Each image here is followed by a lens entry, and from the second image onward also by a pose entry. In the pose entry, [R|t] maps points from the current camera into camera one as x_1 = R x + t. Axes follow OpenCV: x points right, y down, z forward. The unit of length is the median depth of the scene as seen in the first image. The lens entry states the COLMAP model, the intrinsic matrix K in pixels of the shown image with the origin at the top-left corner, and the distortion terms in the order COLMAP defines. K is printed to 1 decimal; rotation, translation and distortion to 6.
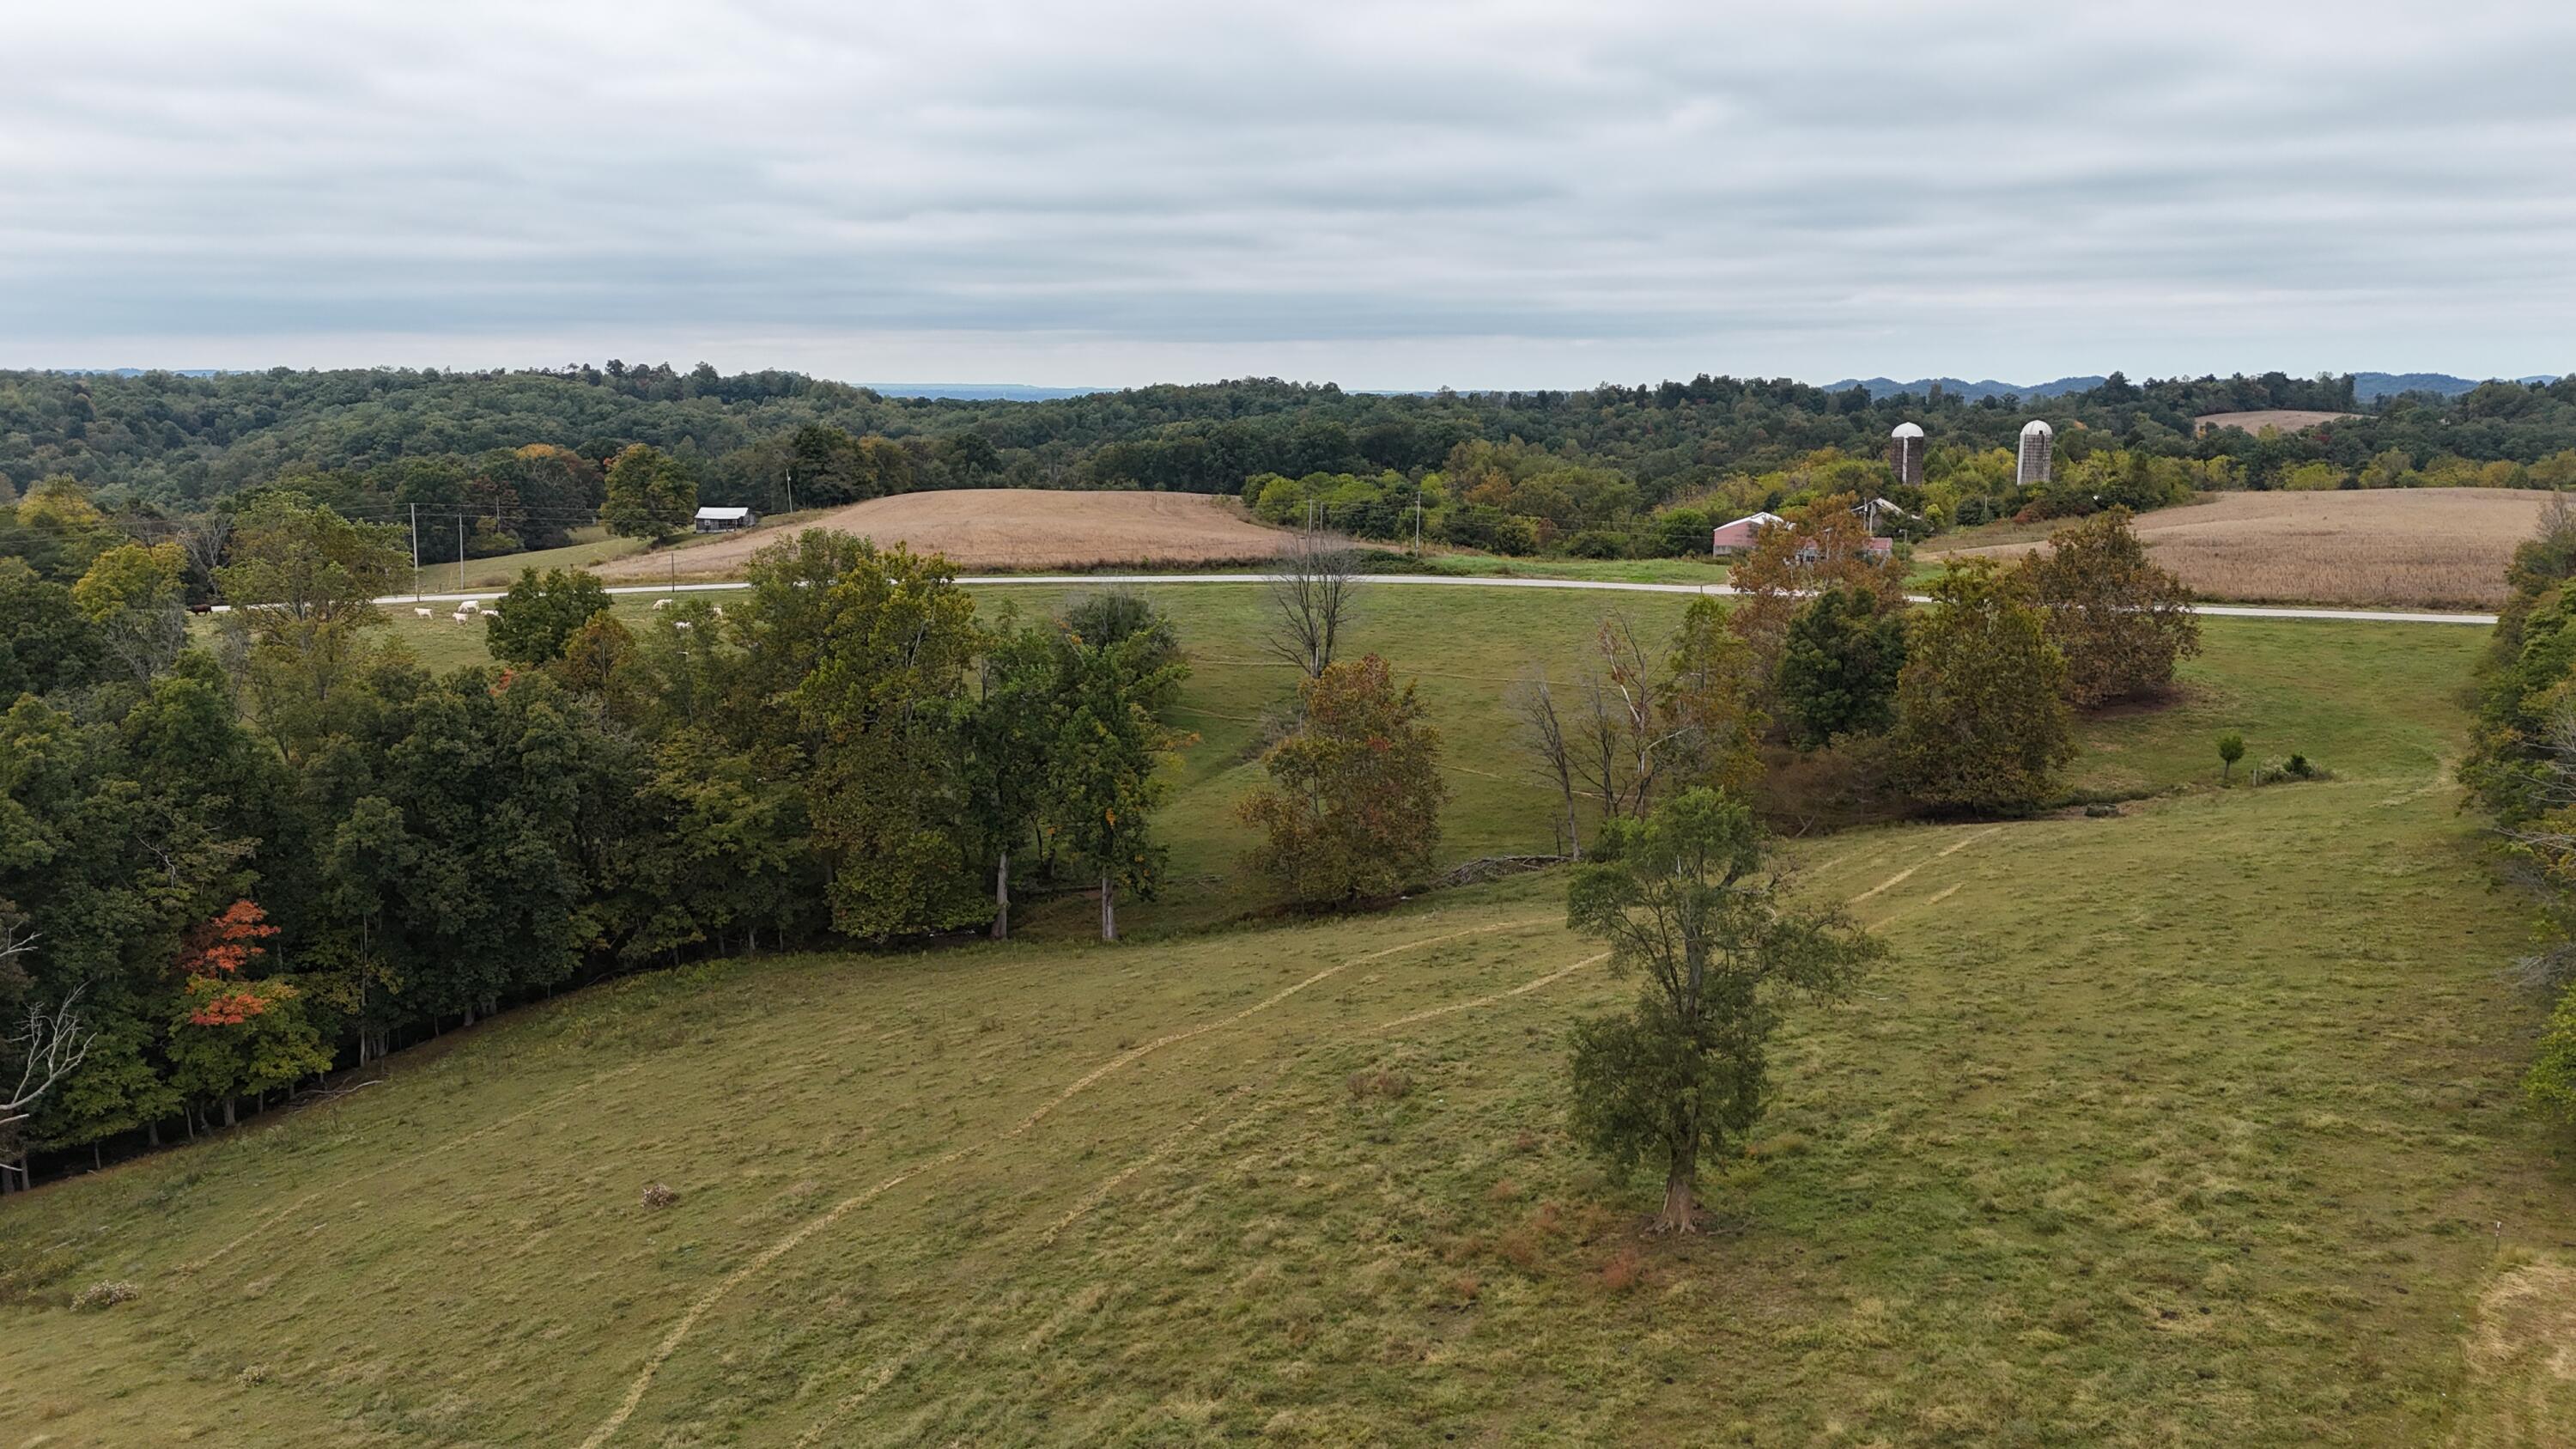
lens RADIAL K [[1891.4, 0, 1304.4], [0, 1891.4, 703.4], [0, 0, 1]] dist [0.083980, -0.080535]
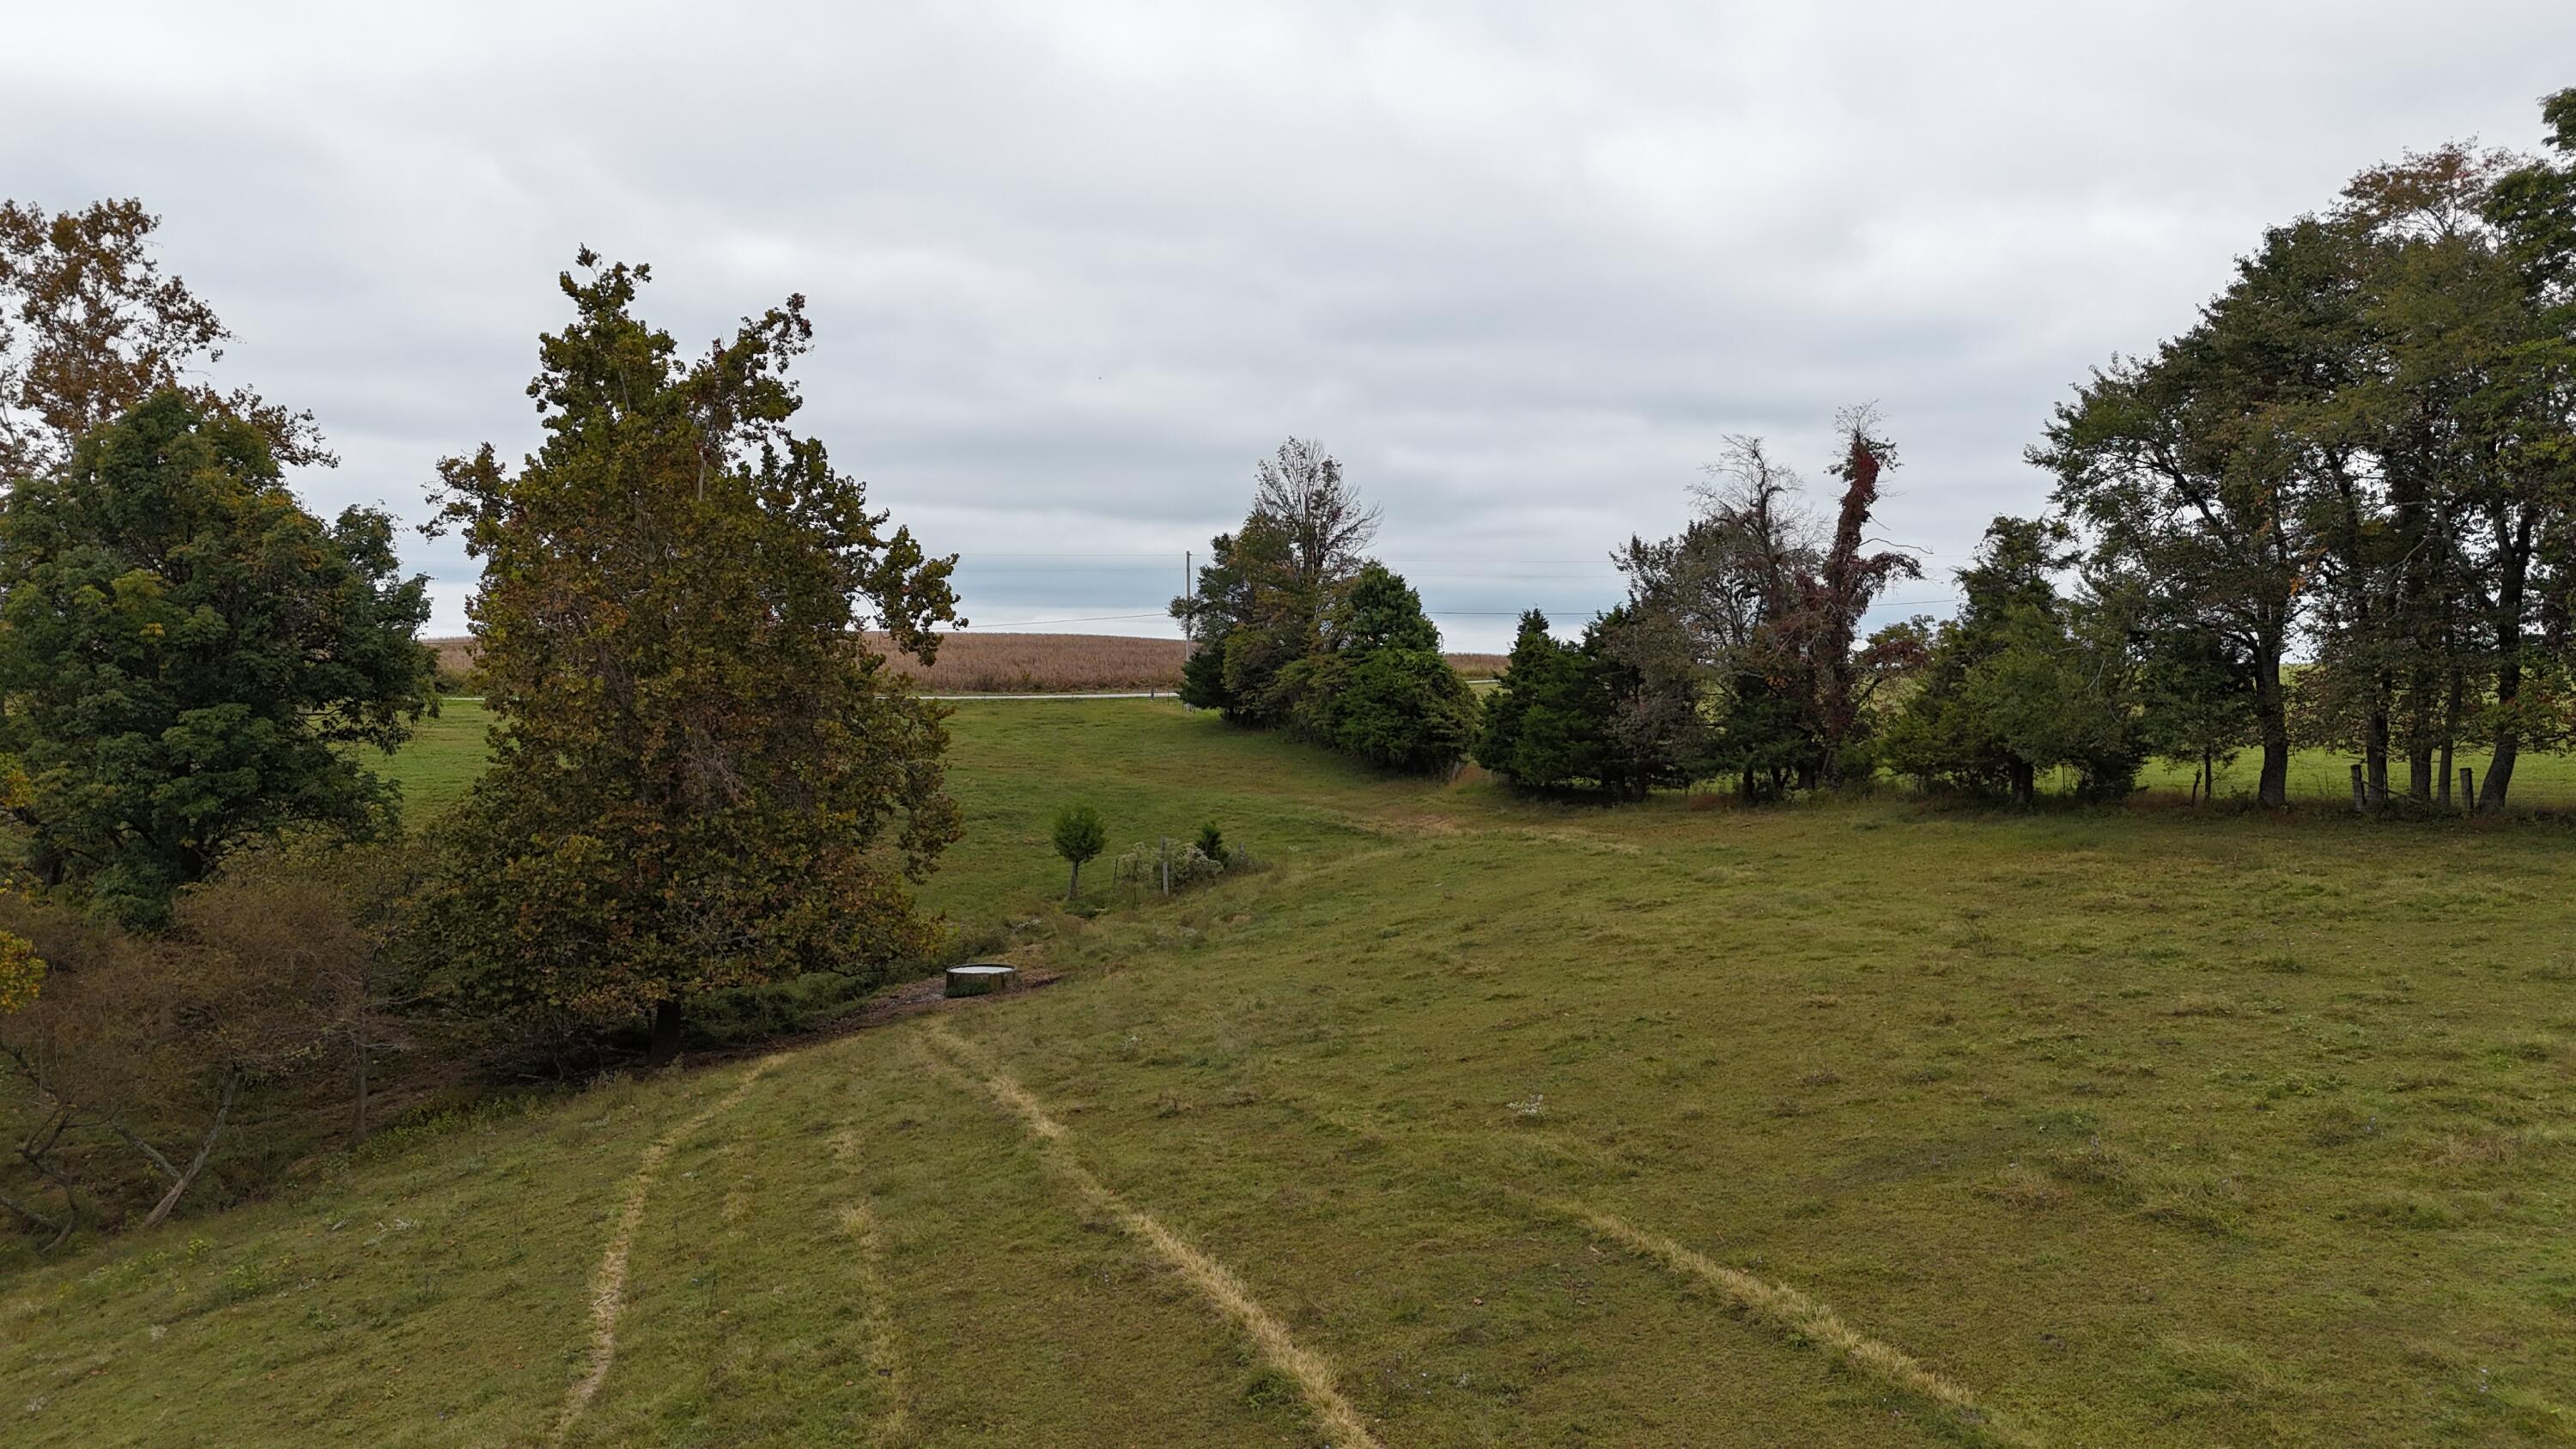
lens RADIAL K [[1891.4, 0, 1296.2], [0, 1891.4, 762.8], [0, 0, 1]] dist [0.083980, -0.080535]
pose [[0.577824, -0.022613, 0.815848, 0.062379], [0.128063, 0.989746, -0.063268, 0.020833], [-0.806052, 0.141037, 0.574794, 0.332672]]
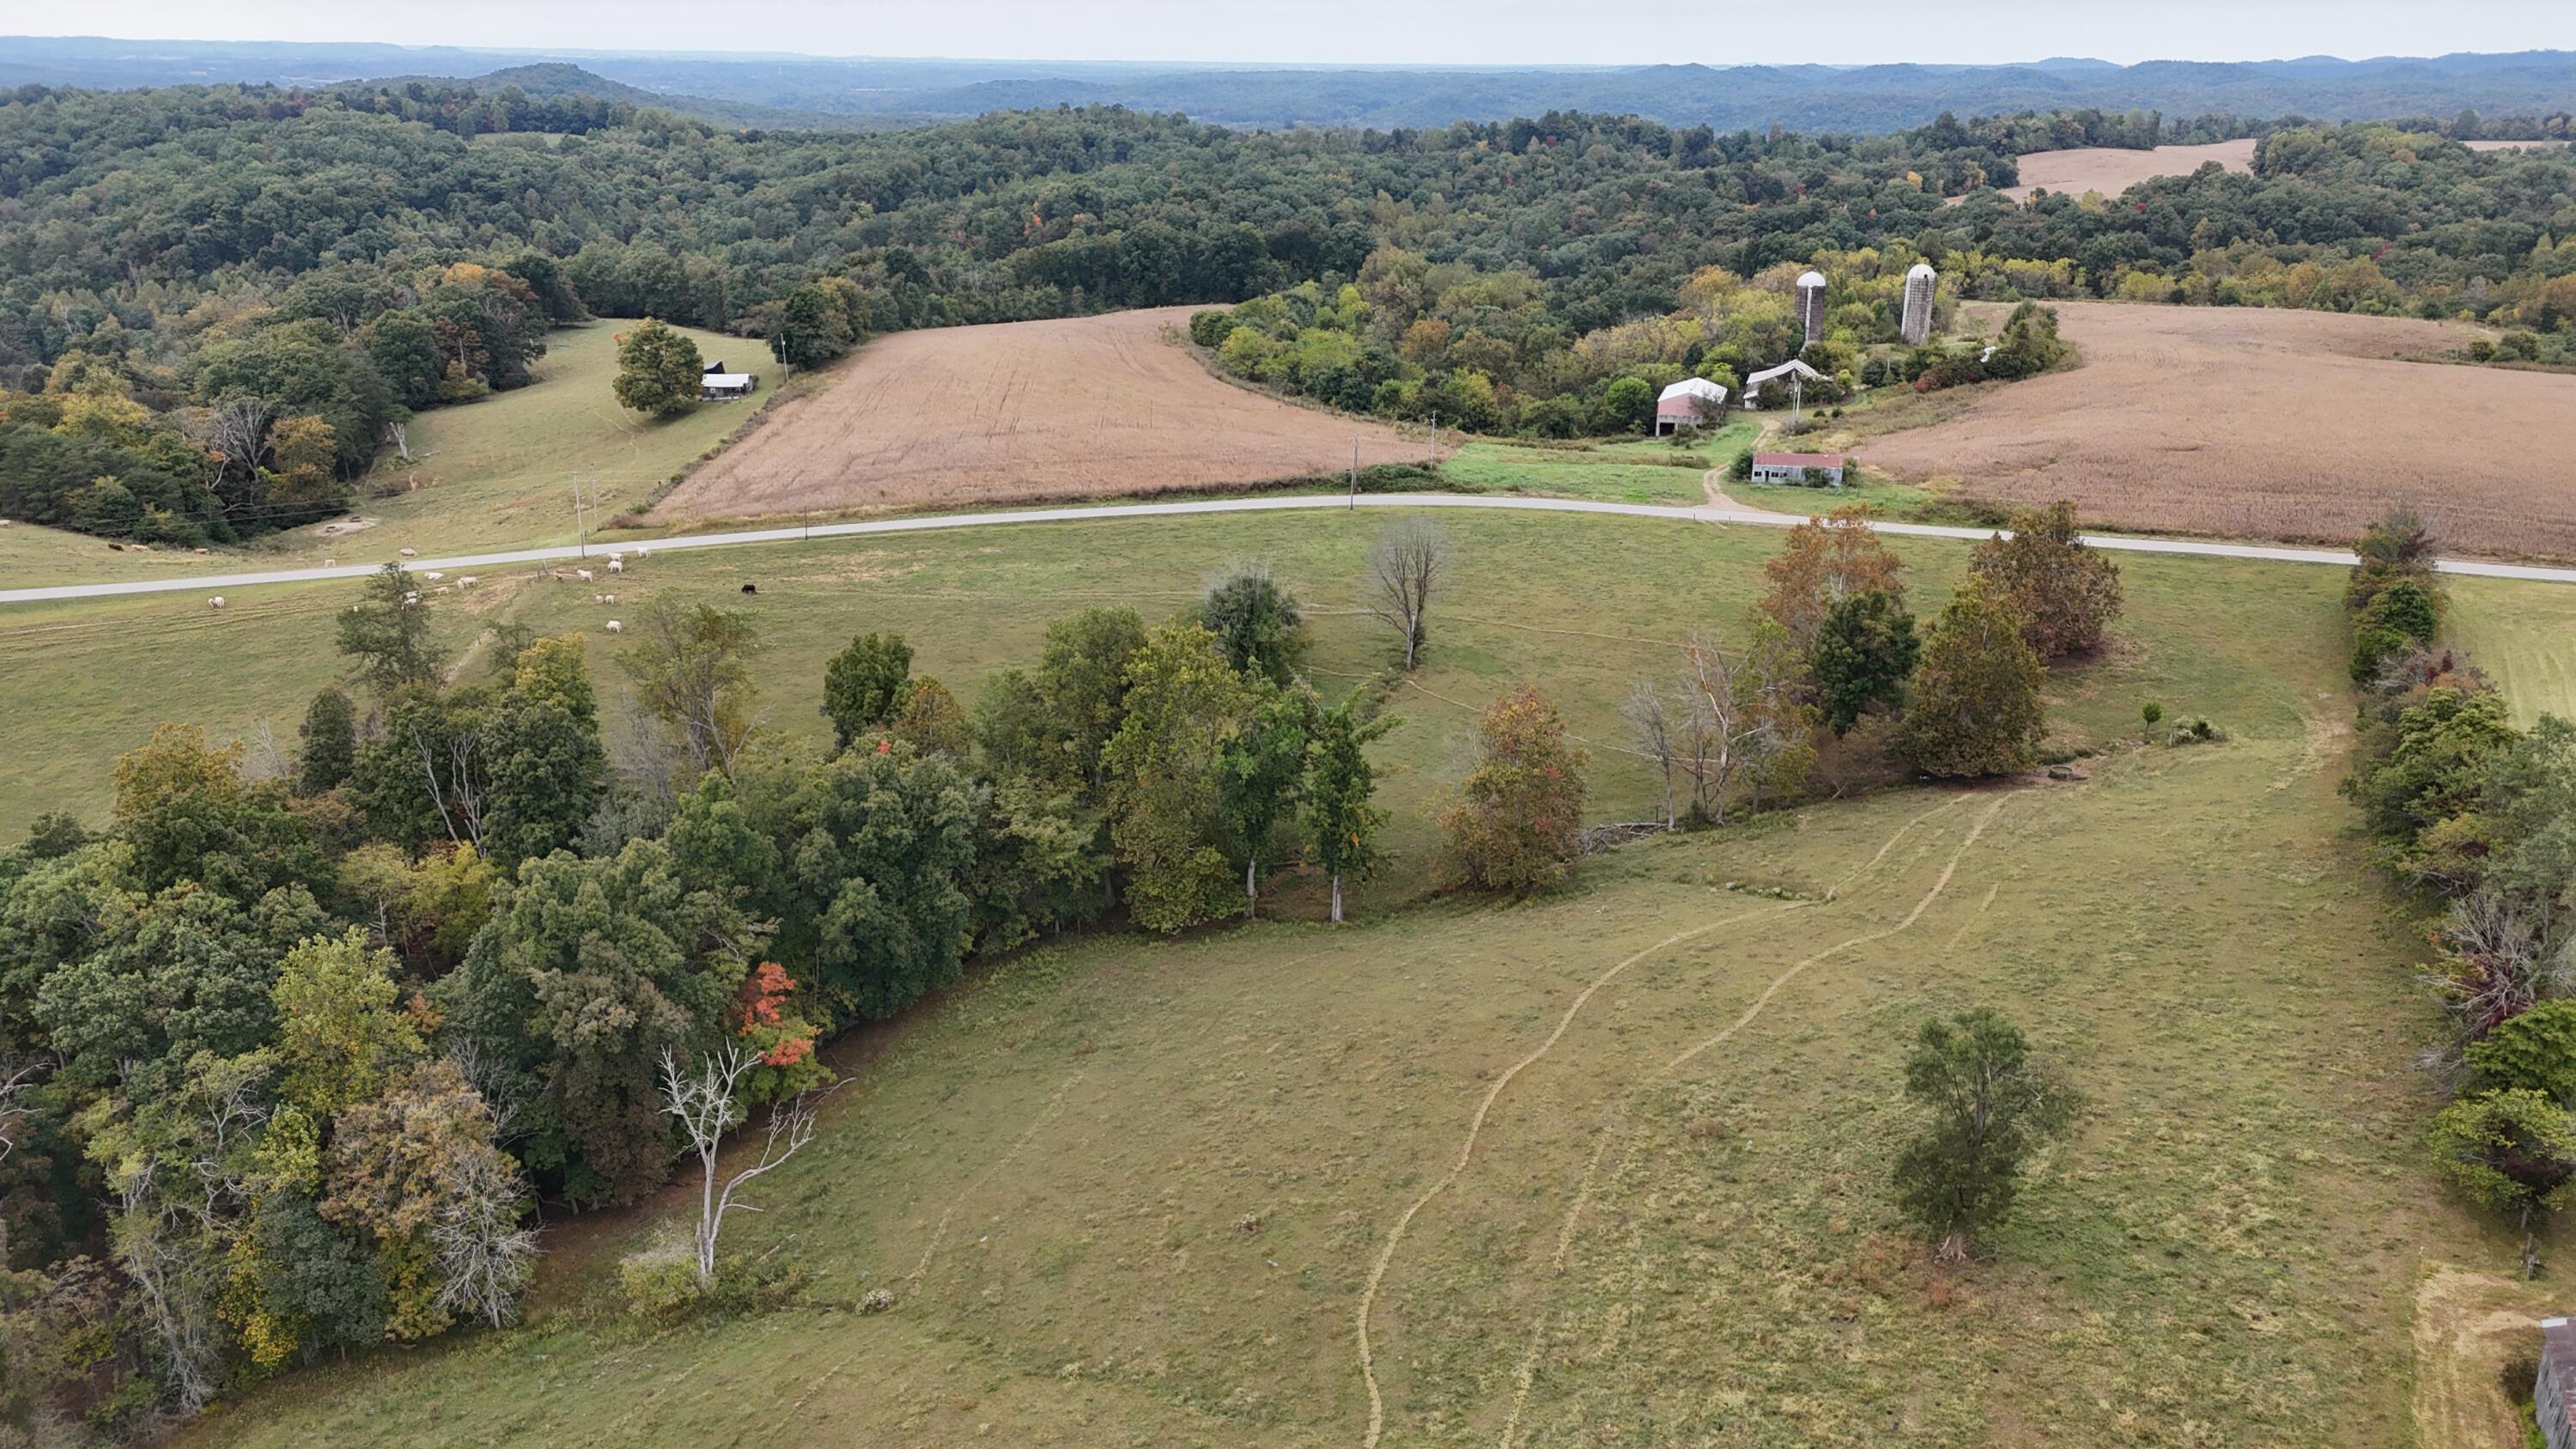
lens RADIAL K [[1891.4, 0, 1304.3], [0, 1891.4, 717.8], [0, 0, 1]] dist [0.083980, -0.080535]
pose [[0.994637, -0.030526, 0.098819, -0.105930], [0.013498, 0.985594, 0.168591, -0.097444], [-0.102541, -0.166353, 0.980720, -0.105209]]
